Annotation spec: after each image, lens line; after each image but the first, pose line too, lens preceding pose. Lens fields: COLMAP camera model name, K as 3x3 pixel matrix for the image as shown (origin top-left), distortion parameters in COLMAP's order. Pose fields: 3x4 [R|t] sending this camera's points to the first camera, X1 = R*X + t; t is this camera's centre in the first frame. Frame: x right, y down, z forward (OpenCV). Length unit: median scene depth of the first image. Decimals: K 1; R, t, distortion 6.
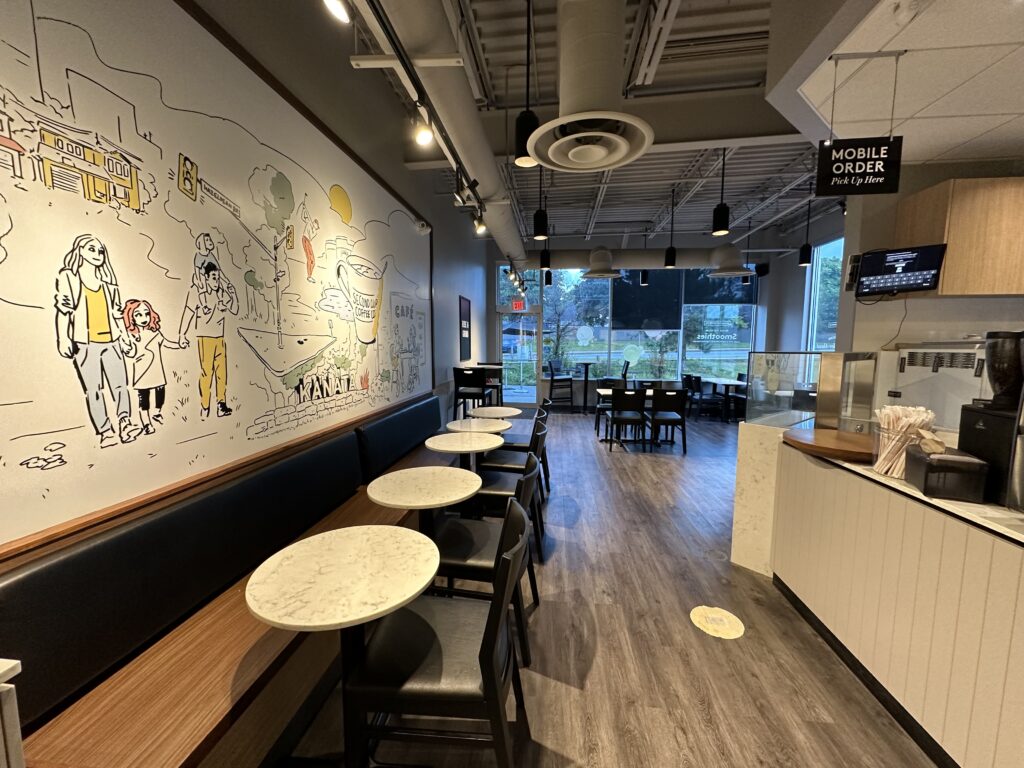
lens RADIAL K [[408.3, 0, 512.4], [0, 408.3, 384.7], [0, 0, 1]] dist [-0.002939, 0.000644]
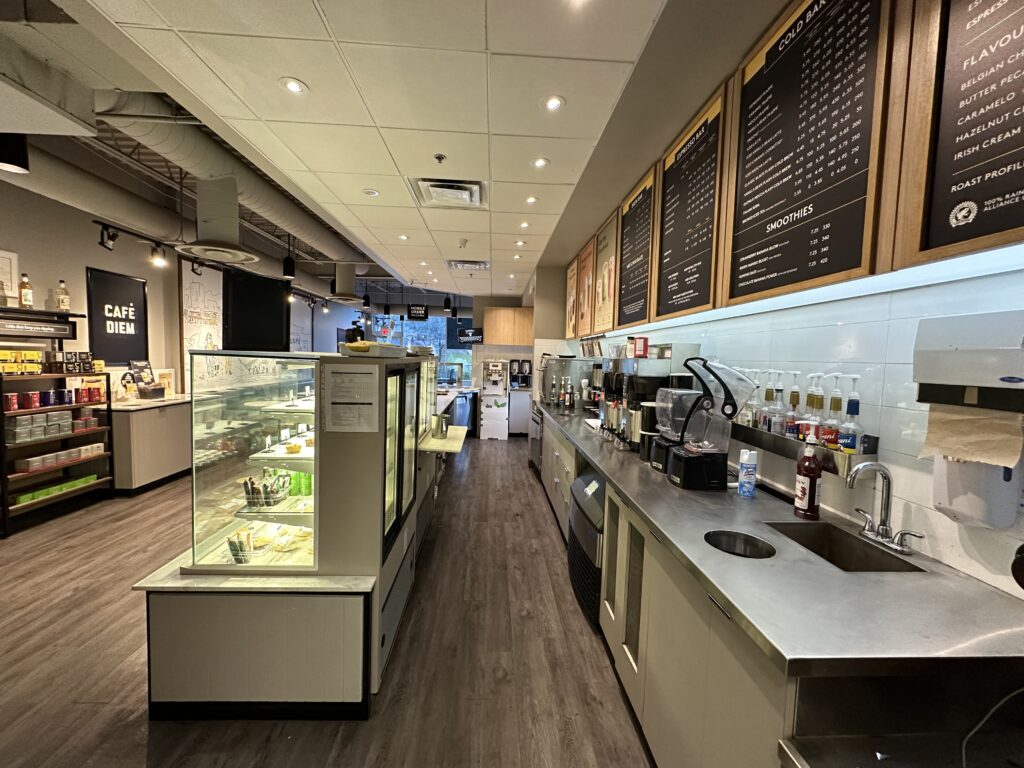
lens RADIAL K [[408.3, 0, 512.1], [0, 408.3, 385.8], [0, 0, 1]] dist [-0.002939, 0.000644]
pose [[0.987325, 0.015799, 0.157925, 0.834248], [-0.011538, 0.999545, -0.027861, 0.170556], [-0.158293, 0.025686, 0.987058, -2.065701]]
